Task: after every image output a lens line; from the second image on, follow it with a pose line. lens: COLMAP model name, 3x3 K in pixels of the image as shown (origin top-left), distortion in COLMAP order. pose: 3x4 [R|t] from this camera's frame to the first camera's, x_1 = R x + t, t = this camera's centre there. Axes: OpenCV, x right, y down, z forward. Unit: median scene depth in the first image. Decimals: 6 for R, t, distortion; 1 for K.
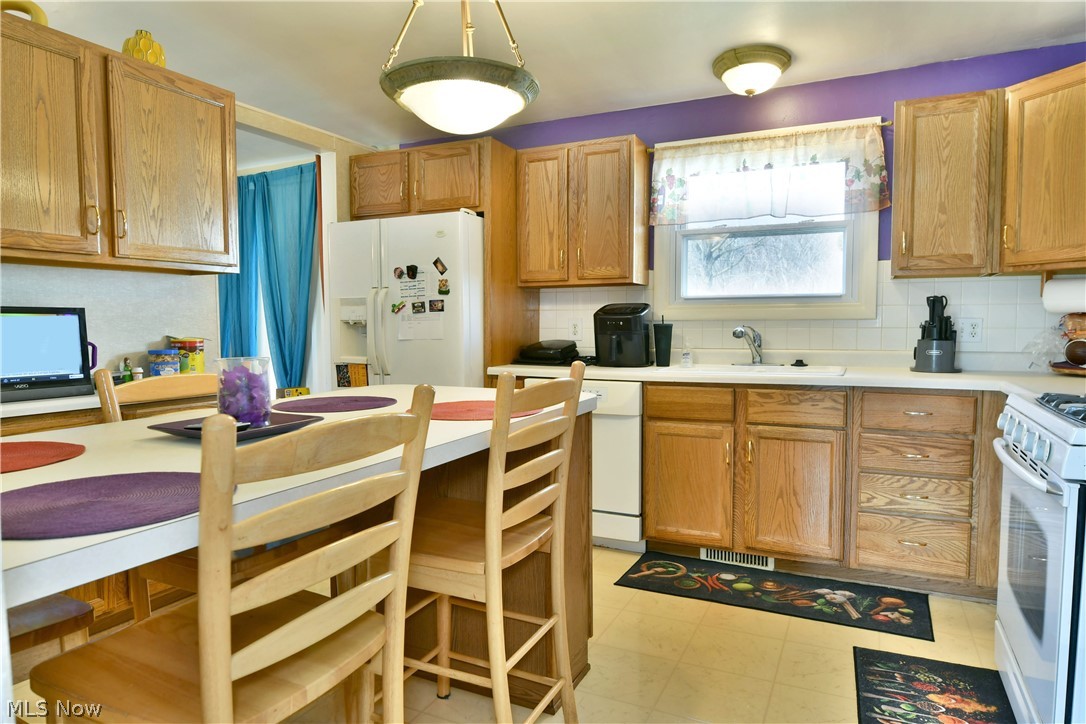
lens RADIAL K [[668.7, 0, 542.2], [0, 668.7, 360.1], [0, 0, 1]] dist [-0.010630, -0.006350]
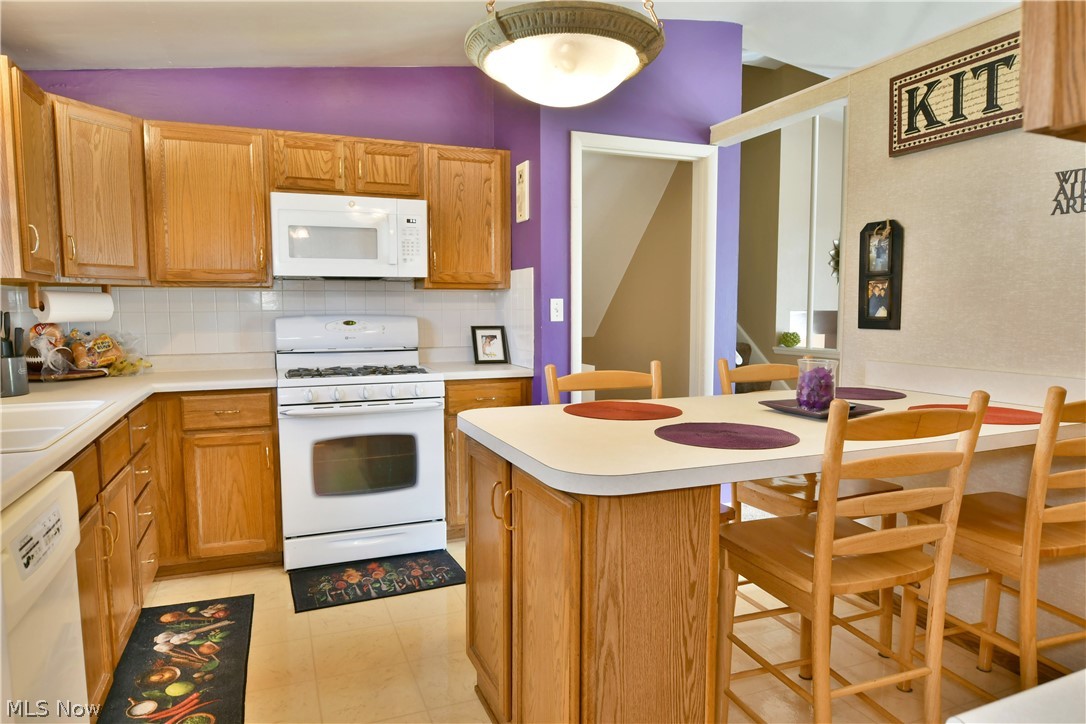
lens RADIAL K [[668.7, 0, 539.9], [0, 668.7, 362.1], [0, 0, 1]] dist [-0.010630, -0.006350]
pose [[-0.742739, -0.048480, 0.667824, -0.534680], [0.046996, 0.991141, 0.124218, -0.111777], [-0.667930, 0.123647, -0.733881, 1.349436]]
